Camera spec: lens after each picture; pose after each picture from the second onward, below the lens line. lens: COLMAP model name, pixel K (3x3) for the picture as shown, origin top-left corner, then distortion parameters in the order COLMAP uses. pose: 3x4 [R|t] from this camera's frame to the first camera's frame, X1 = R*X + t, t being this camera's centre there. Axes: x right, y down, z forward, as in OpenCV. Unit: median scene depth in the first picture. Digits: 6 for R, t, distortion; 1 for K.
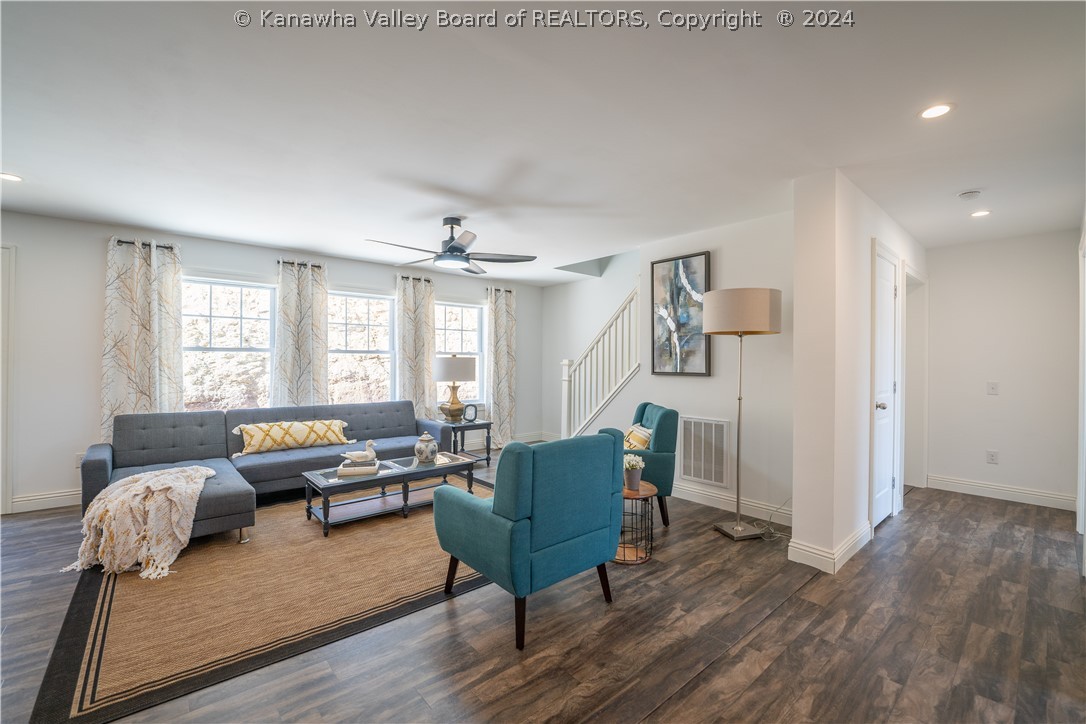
lens RADIAL K [[444.1, 0, 543.0], [0, 444.1, 362.0], [0, 0, 1]] dist [-0.001729, -0.000092]
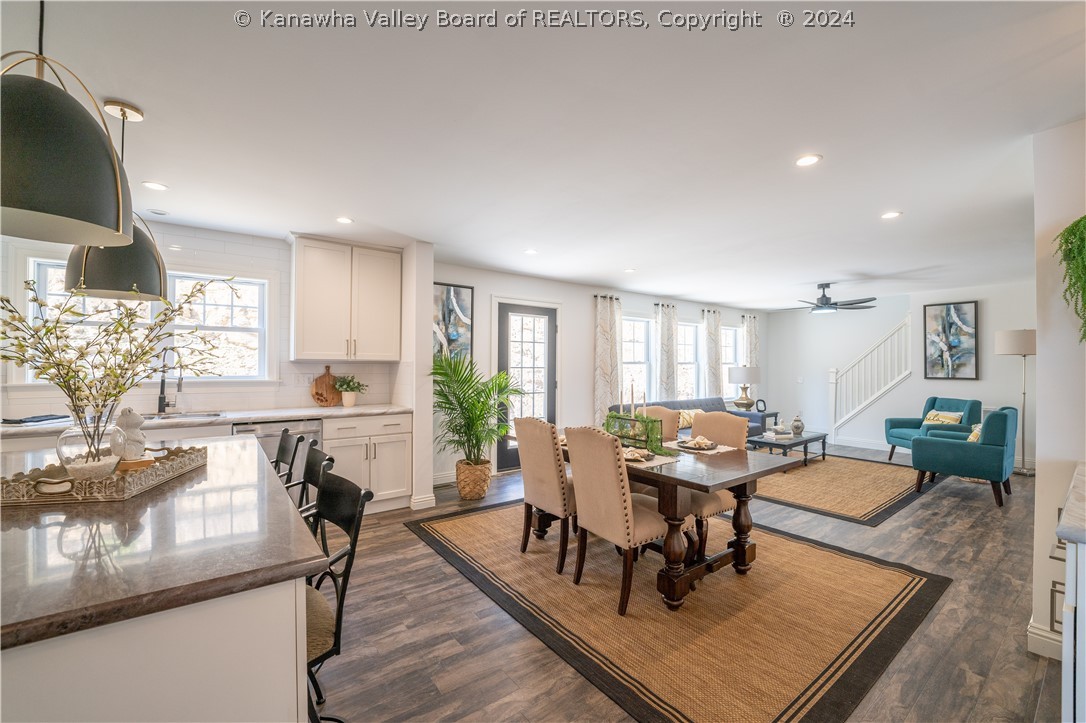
lens RADIAL K [[452.2, 0, 543.0], [0, 452.2, 361.5], [0, 0, 1]] dist [-0.010311, 0.000009]
pose [[0.998523, -0.000065, -0.054325, -0.998472], [-0.000334, 0.999973, -0.007348, -0.020095], [0.054324, 0.007355, 0.998496, -0.618960]]
